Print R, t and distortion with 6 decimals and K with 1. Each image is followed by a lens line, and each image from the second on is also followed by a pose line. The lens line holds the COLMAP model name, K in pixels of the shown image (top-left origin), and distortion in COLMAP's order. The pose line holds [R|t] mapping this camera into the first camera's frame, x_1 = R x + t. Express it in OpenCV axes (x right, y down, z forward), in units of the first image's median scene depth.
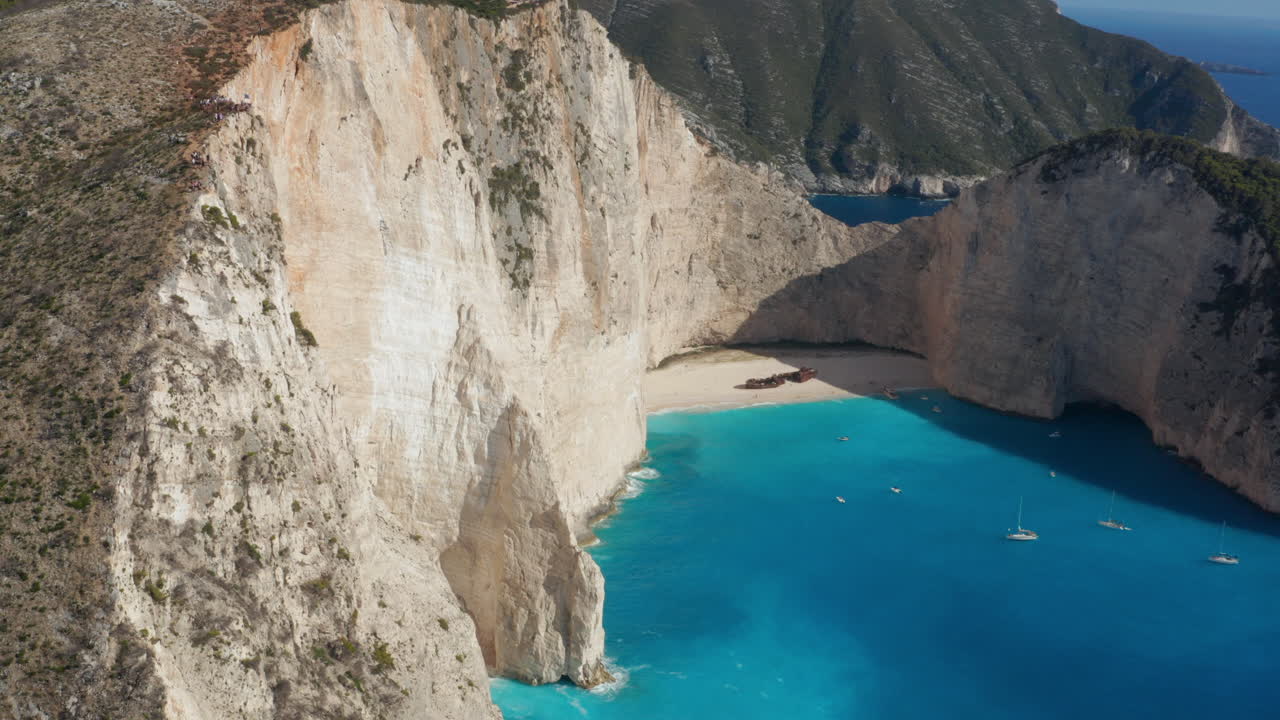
lens RADIAL K [[1412.3, 0, 640.0], [0, 1412.3, 360.0], [0, 0, 1]] dist [-0.173197, -0.022920]
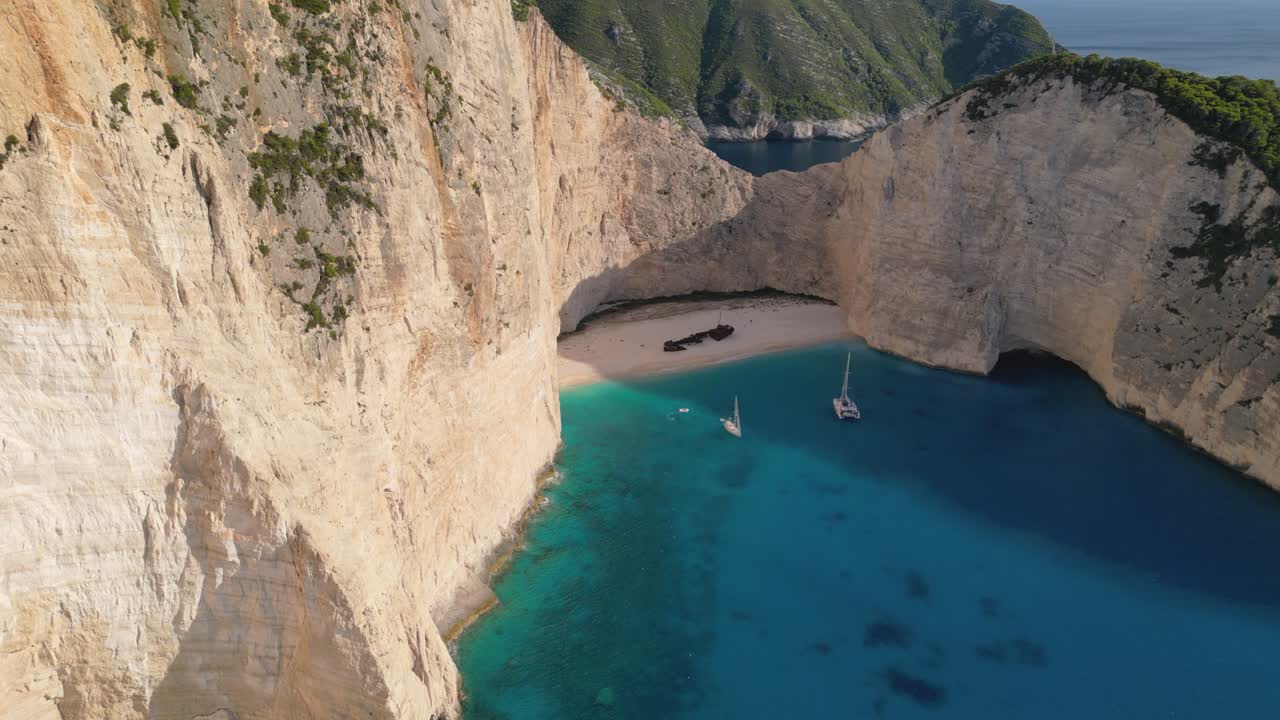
lens RADIAL K [[934.1, 0, 640.0], [0, 934.1, 360.0], [0, 0, 1]] dist [0.086592, -0.088658]
pose [[0.996971, -0.053323, 0.056616, 0.023847], [0.046751, 0.992647, 0.111653, -0.054757], [-0.062154, -0.108668, 0.992133, 0.400503]]
